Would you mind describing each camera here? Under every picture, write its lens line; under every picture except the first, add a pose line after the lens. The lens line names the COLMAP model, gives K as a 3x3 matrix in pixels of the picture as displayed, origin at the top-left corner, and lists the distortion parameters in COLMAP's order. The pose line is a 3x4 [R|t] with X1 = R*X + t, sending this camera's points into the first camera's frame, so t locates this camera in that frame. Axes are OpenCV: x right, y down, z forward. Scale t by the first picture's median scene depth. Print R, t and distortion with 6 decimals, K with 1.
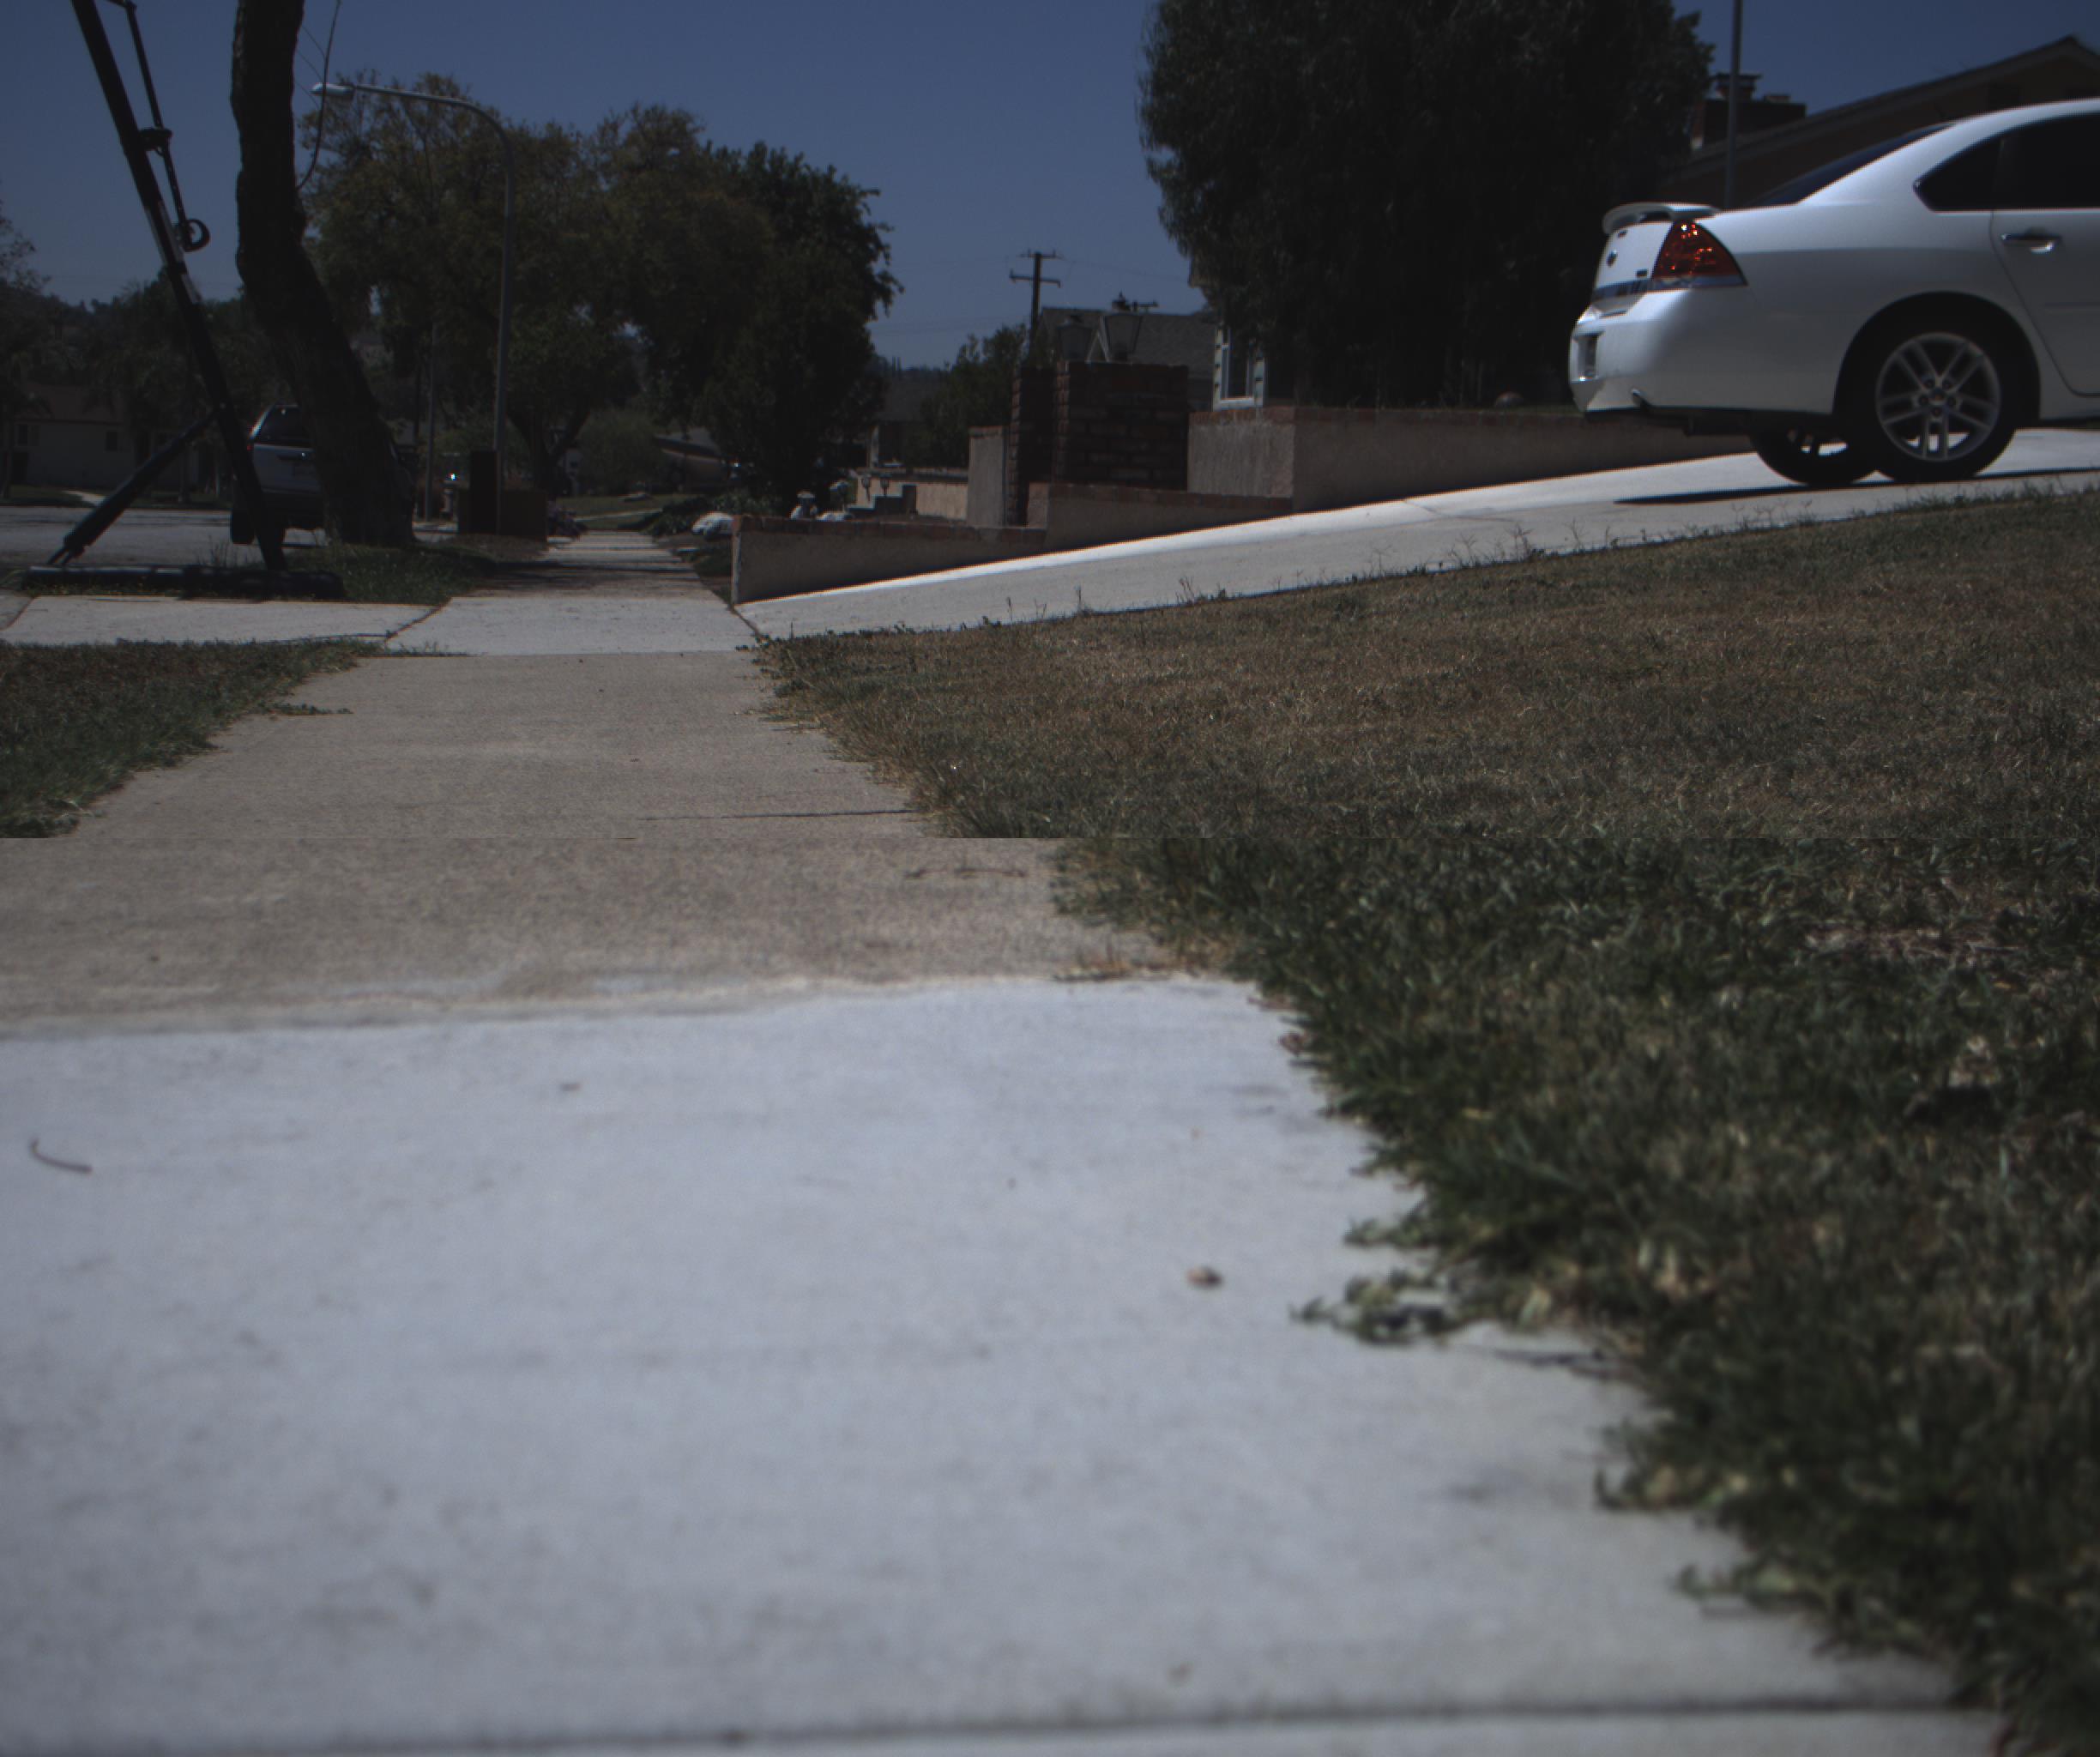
lens RADIAL K [[3926.3, 0, 1050.7], [0, 3926.3, 859.1], [0, 0, 1]] dist [-0.185271, 0.905940]
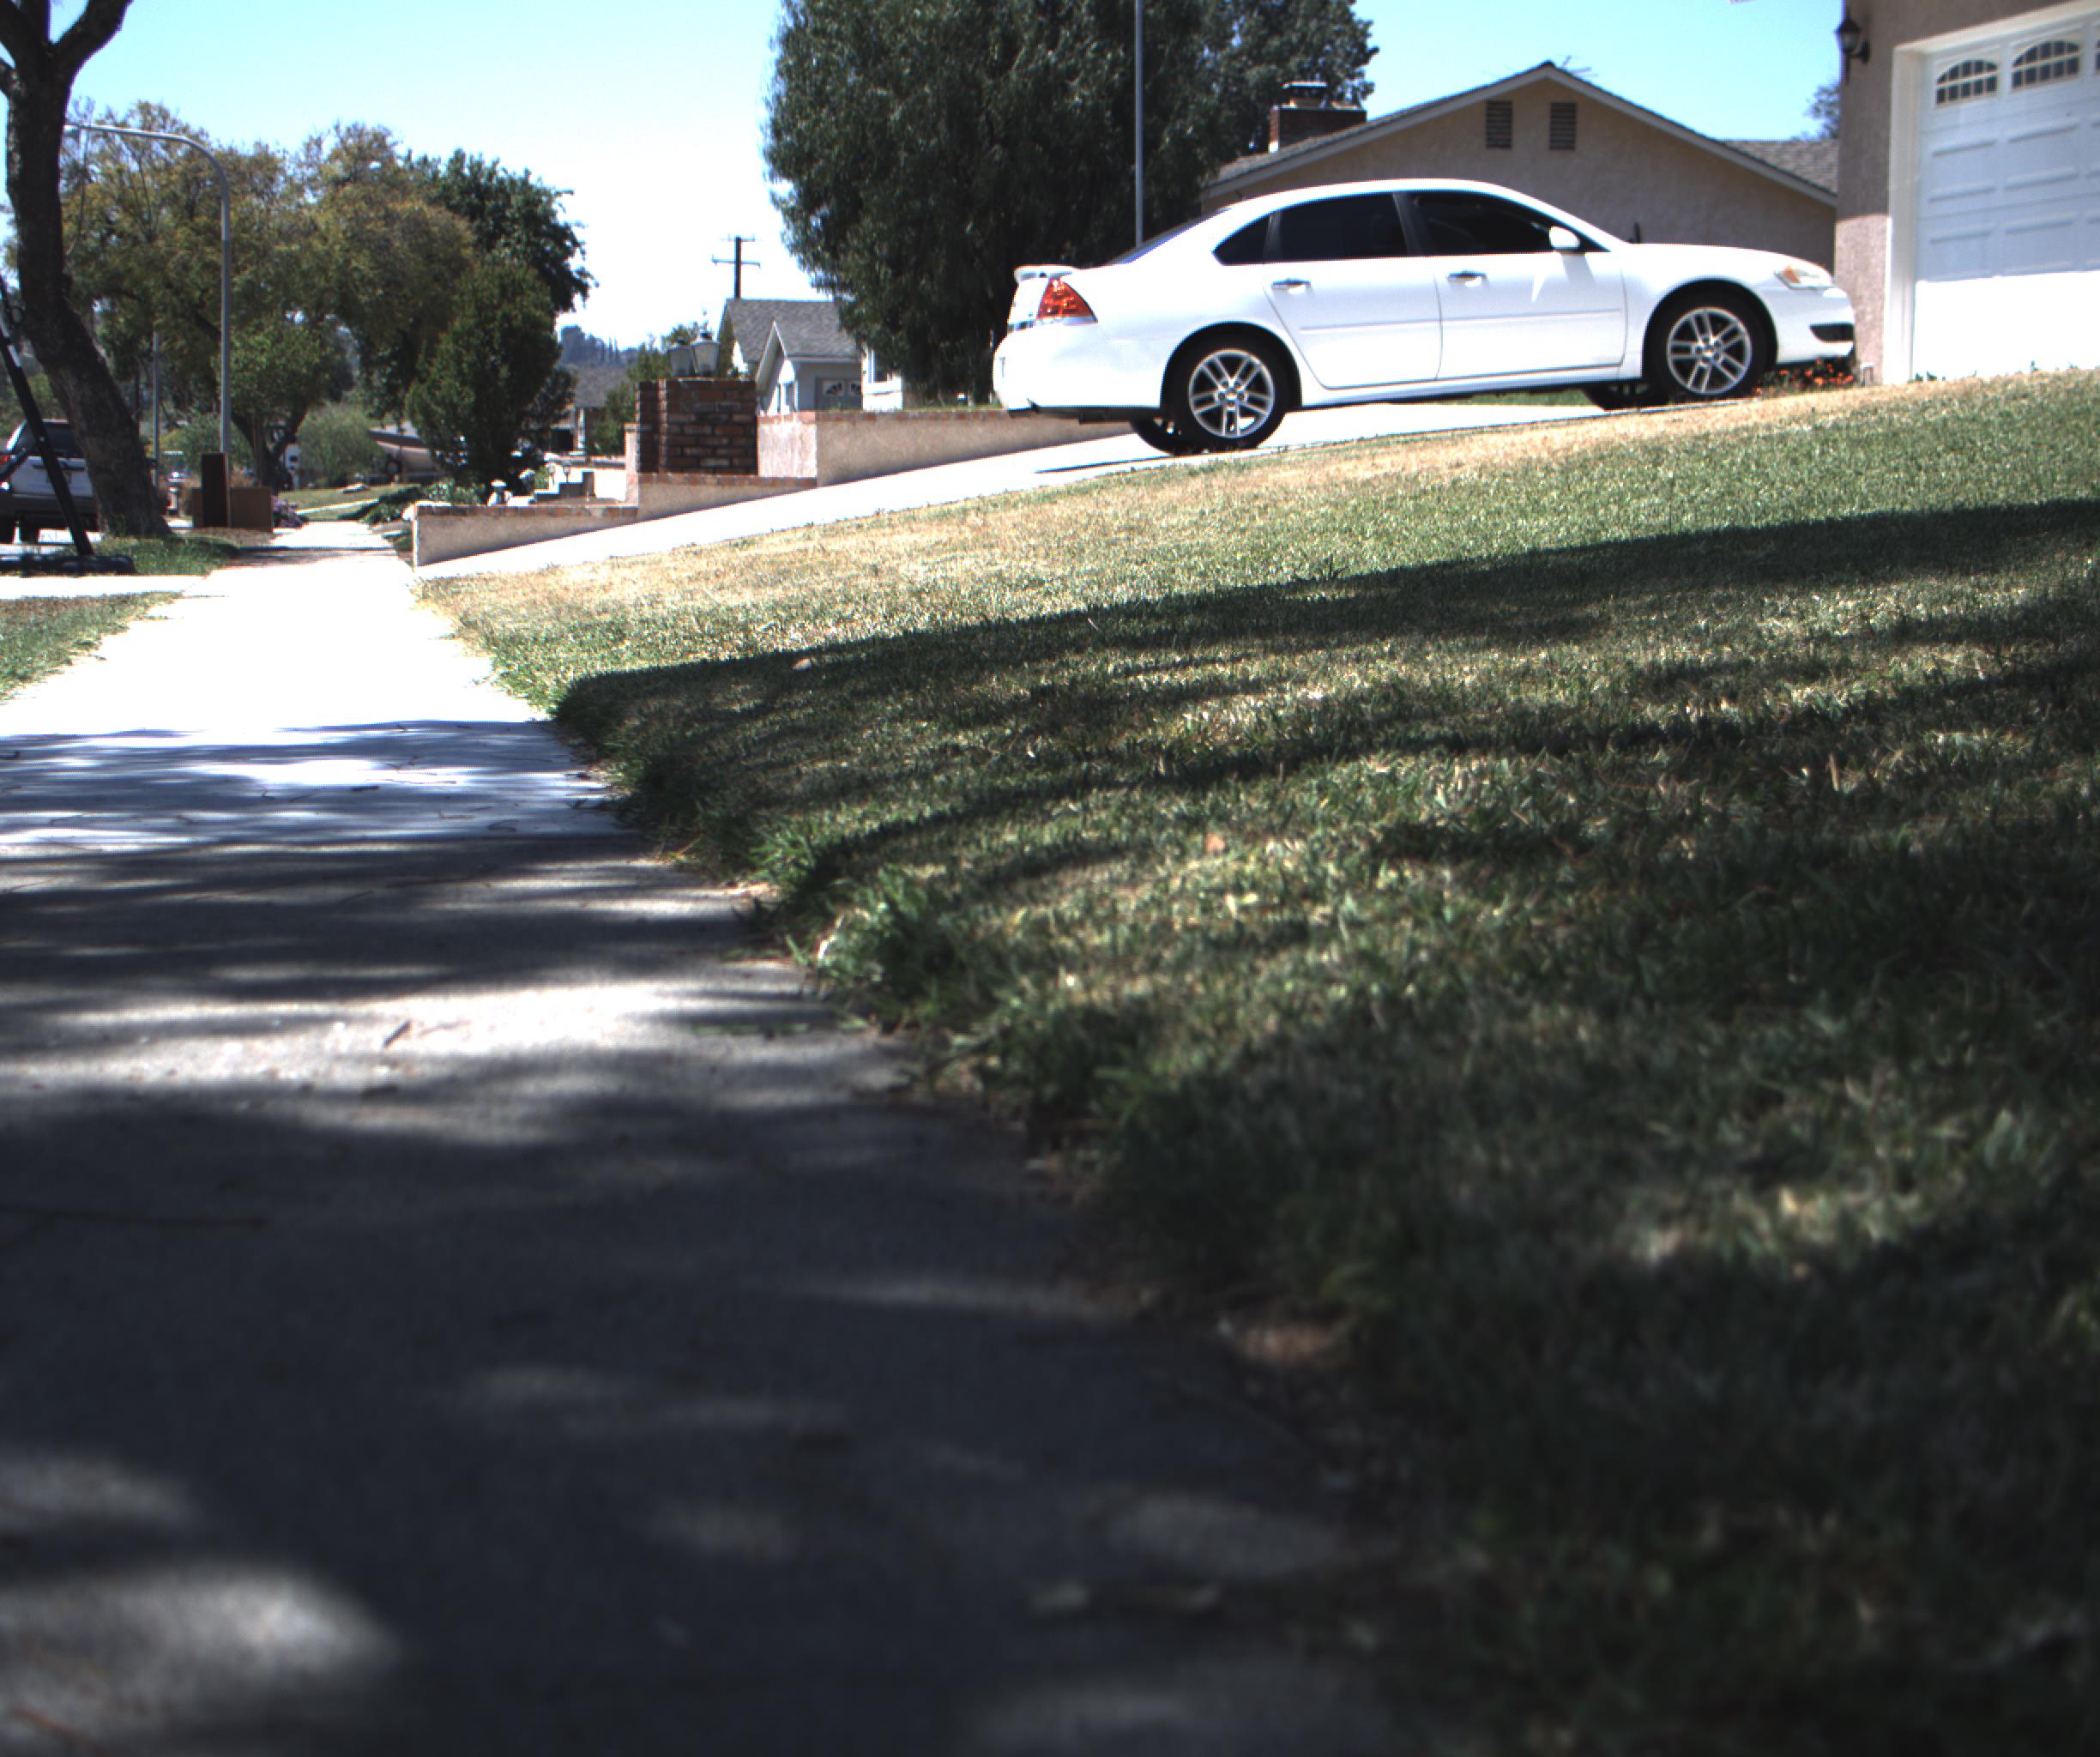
lens RADIAL K [[3920.9, 0, 1050.0], [0, 3920.9, 878.5], [0, 0, 1]] dist [-0.180202, 0.856528]
pose [[0.996981, -0.040799, 0.066065, 0.011923], [0.039970, 0.999105, 0.013821, 0.008764], [-0.066570, -0.011139, 0.997720, -0.100369]]
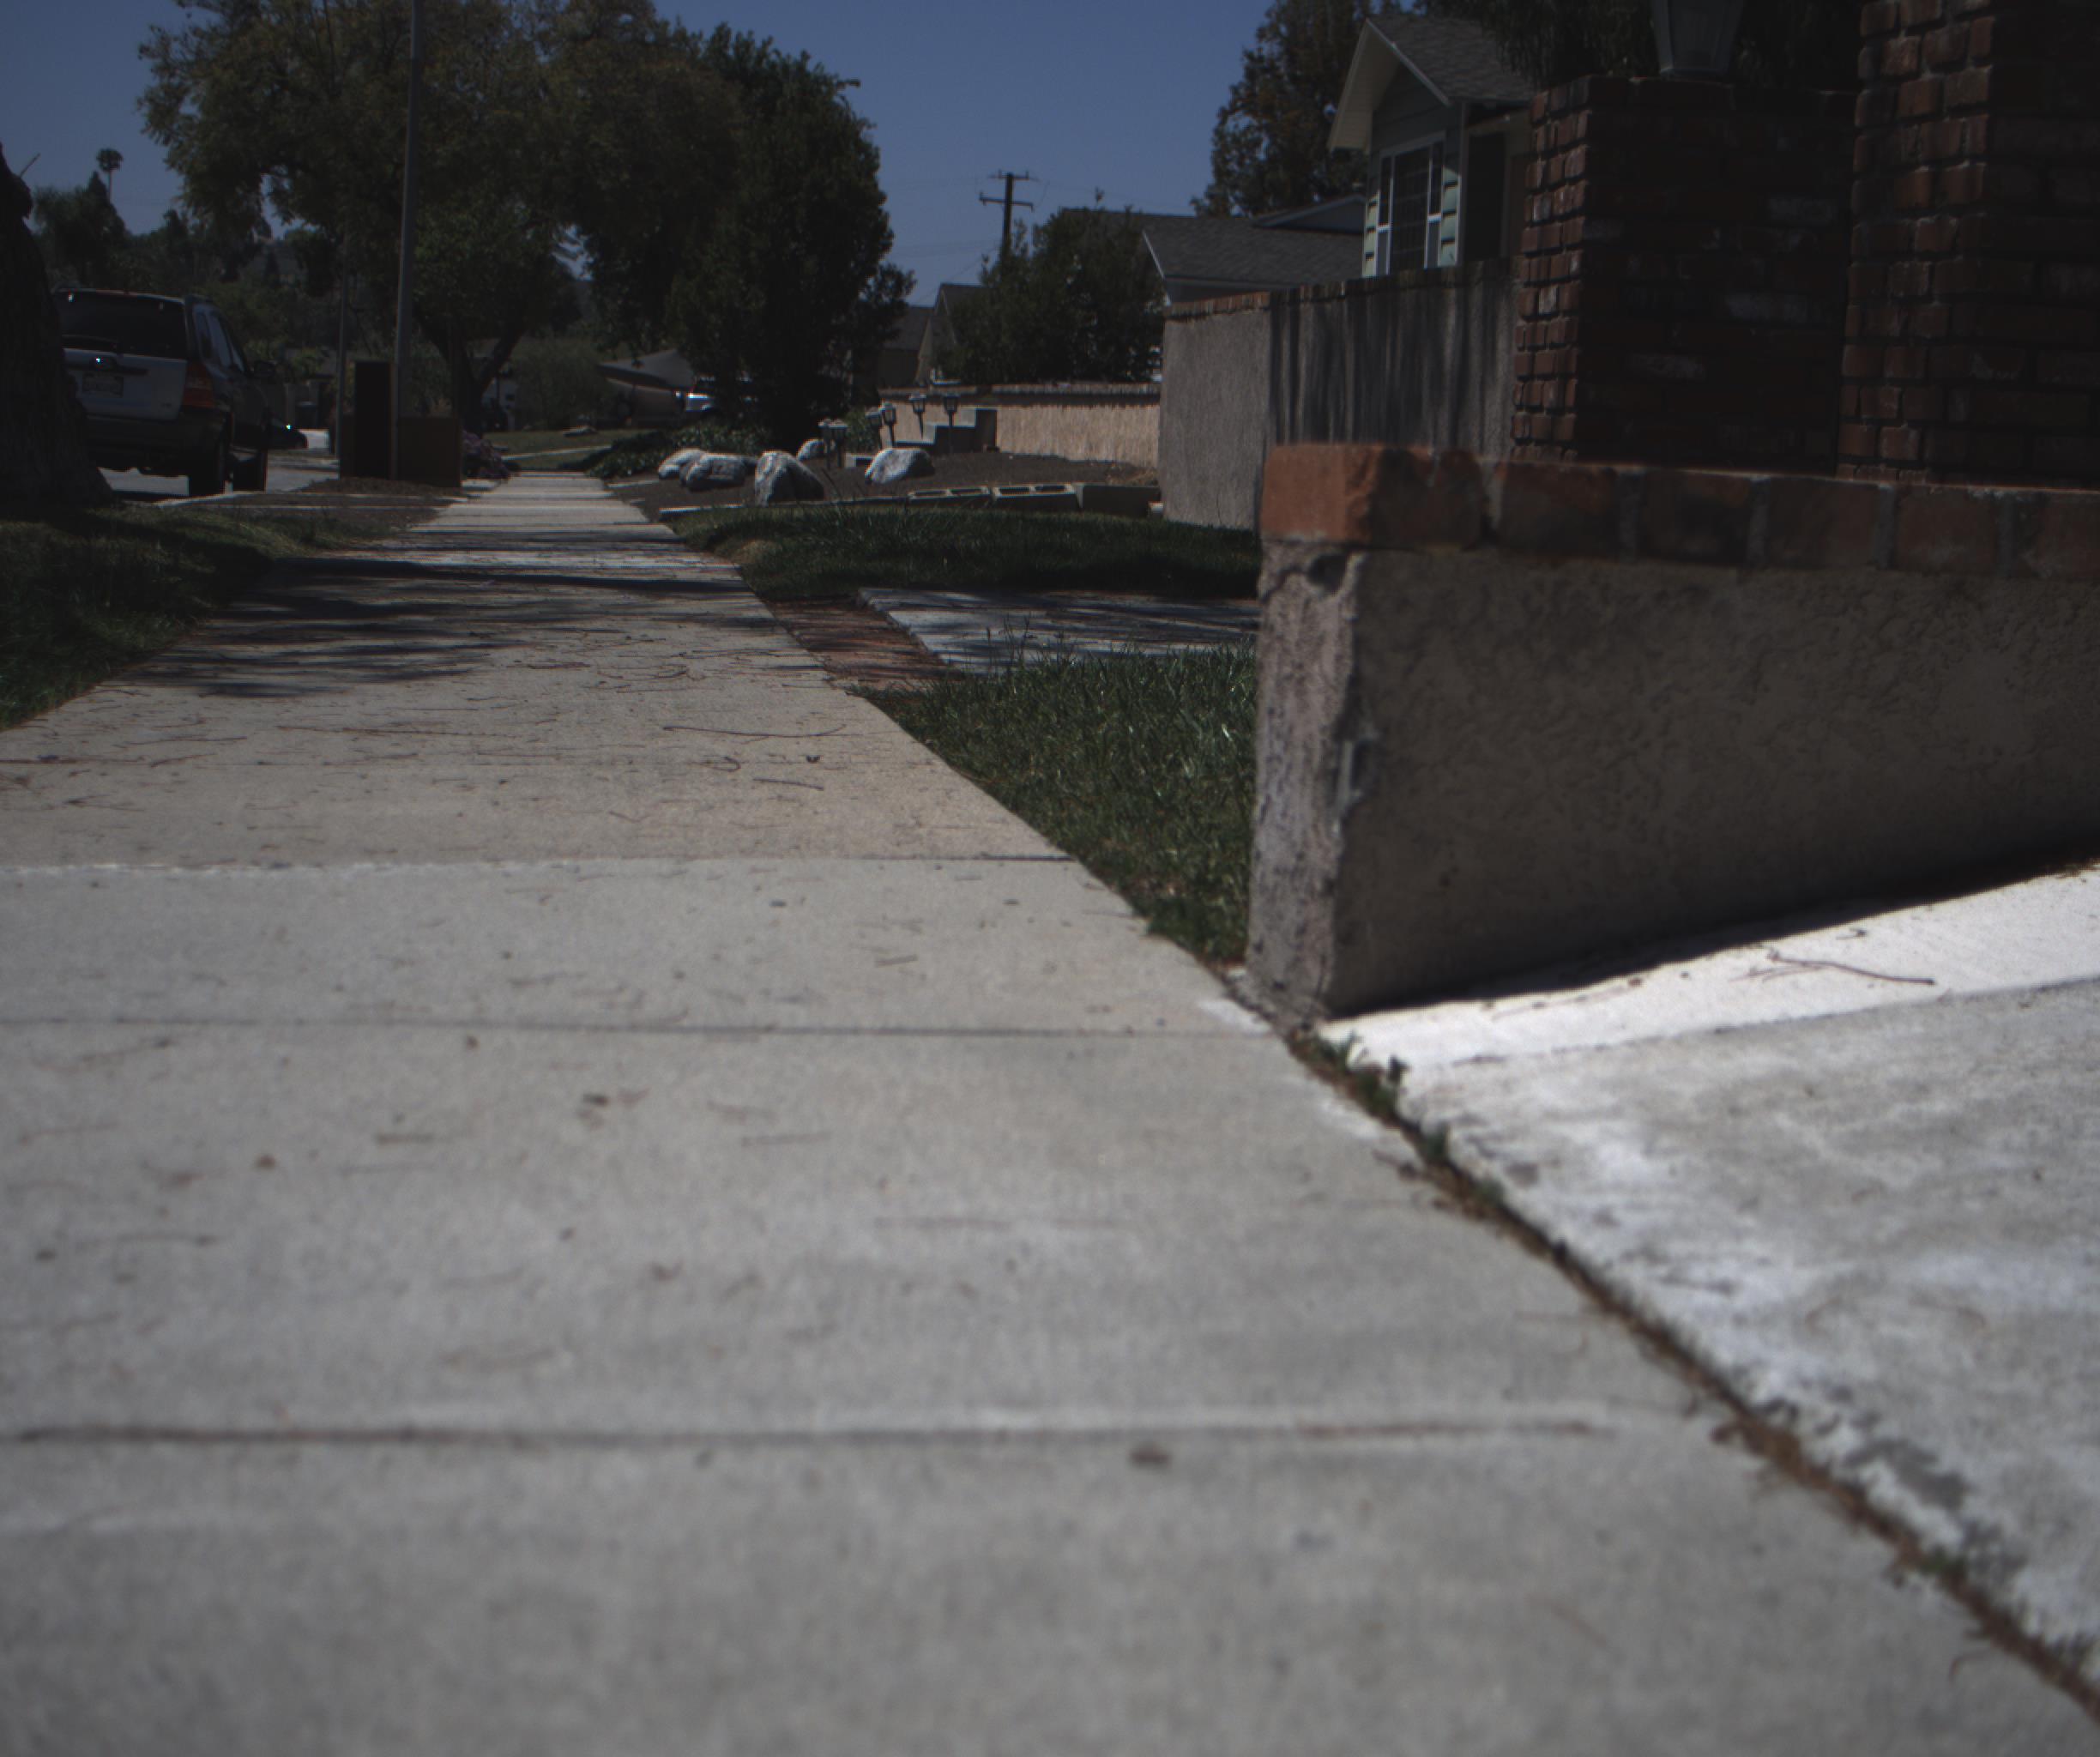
lens RADIAL K [[3926.3, 0, 1050.7], [0, 3926.3, 859.1], [0, 0, 1]] dist [-0.185271, 0.905940]
pose [[0.999868, 0.004439, 0.015634, -0.022420], [-0.004675, 0.999875, 0.015111, -0.017648], [-0.015565, -0.015183, 0.999764, 0.202496]]
